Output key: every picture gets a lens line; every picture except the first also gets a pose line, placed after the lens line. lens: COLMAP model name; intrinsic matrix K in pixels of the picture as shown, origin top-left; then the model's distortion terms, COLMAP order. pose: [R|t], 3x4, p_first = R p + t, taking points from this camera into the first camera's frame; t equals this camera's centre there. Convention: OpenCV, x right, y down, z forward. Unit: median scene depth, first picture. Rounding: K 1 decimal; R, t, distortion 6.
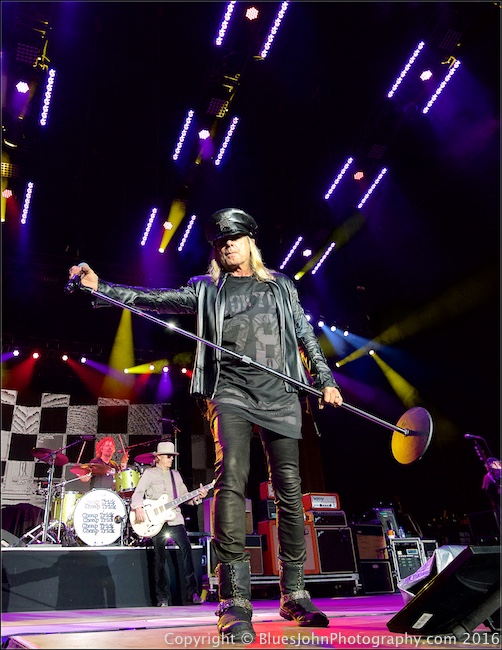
lens RADIAL K [[560.5, 0, 206.4], [0, 560.5, 265.1], [0, 0, 1]] dist [0.000254, -0.014726]
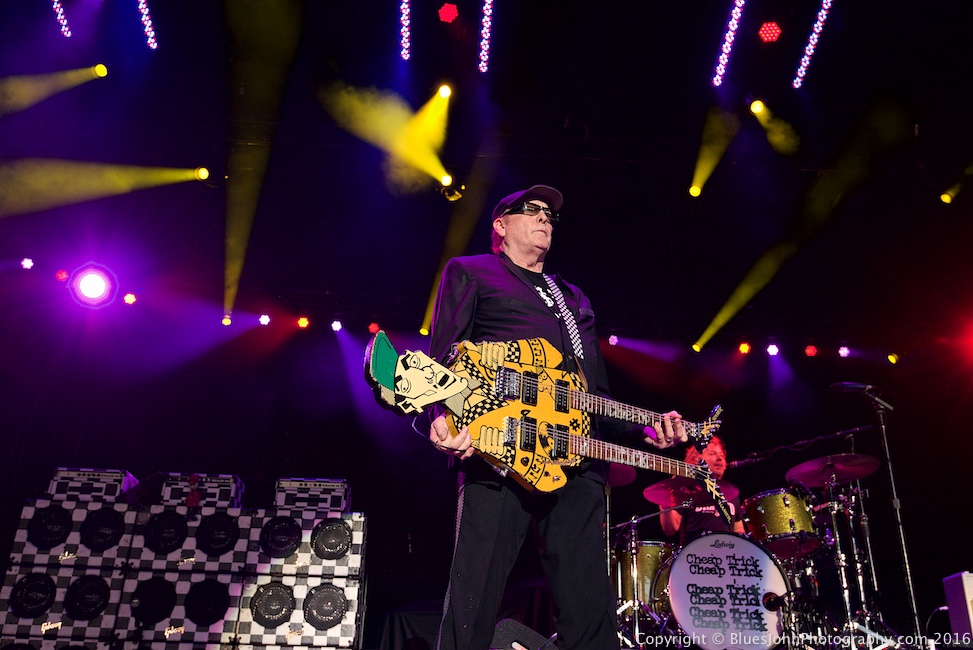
lens RADIAL K [[901.8, 0, 483.7], [0, 901.8, 324.2], [0, 0, 1]] dist [0.043659, 0.000000]
pose [[0.943702, -0.077171, -0.321669, -0.100381], [0.106601, 0.991478, 0.074879, 0.135630], [0.313150, -0.104953, 0.943887, 0.239401]]
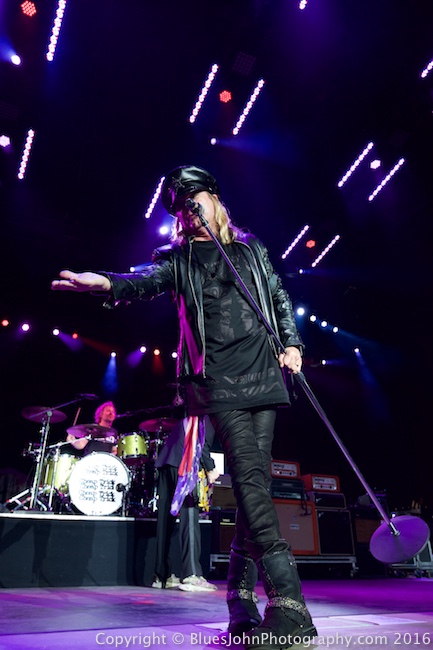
lens RADIAL K [[501.6, 0, 217.6], [0, 501.6, 323.1], [0, 0, 1]] dist [0.036548, -0.029516]
pose [[0.994112, 0.076734, 0.076512, -0.067647], [-0.083024, 0.993108, 0.082730, 0.093525], [-0.069636, -0.088596, 0.993631, 0.175616]]
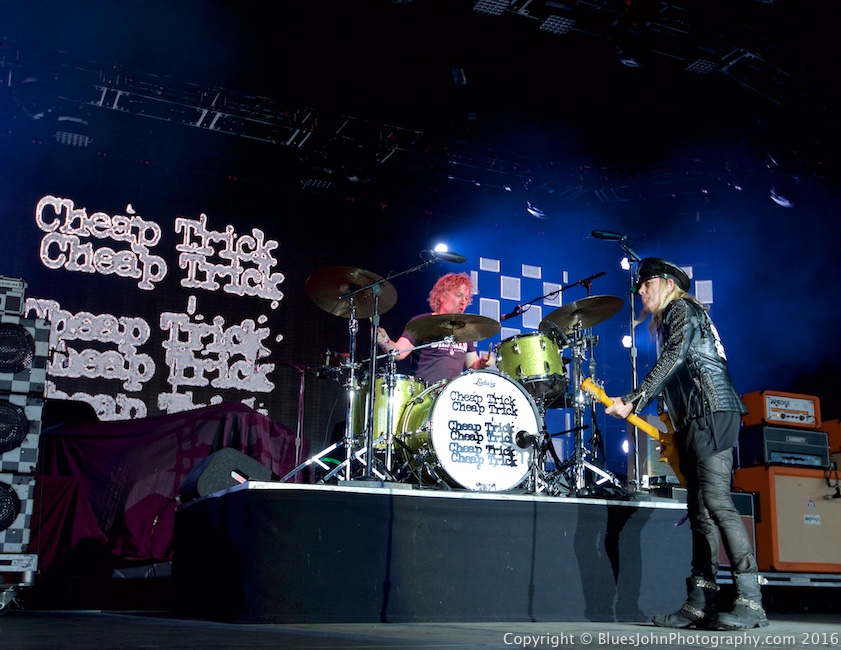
lens RADIAL K [[1024.6, 0, 447.0], [0, 1024.6, 358.9], [0, 0, 1]] dist [0.061405, 0.000000]
pose [[0.995863, 0.062261, 0.066190, -0.218892], [-0.079670, 0.948557, 0.306418, 0.124403], [-0.043707, -0.310423, 0.949593, 0.211797]]
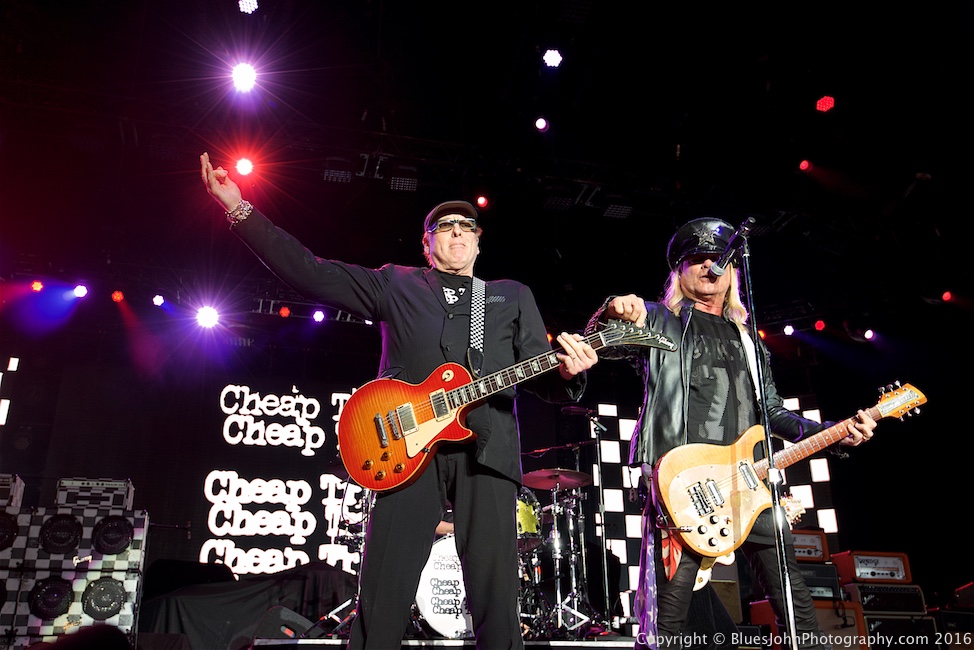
lens RADIAL K [[948.6, 0, 481.7], [0, 948.6, 322.4], [0, 0, 1]] dist [0.043439, 0.000000]
pose [[0.993144, -0.017152, -0.115633, -0.051827], [0.033808, 0.989050, 0.143657, 0.061976], [0.111902, -0.146581, 0.982849, 0.128000]]
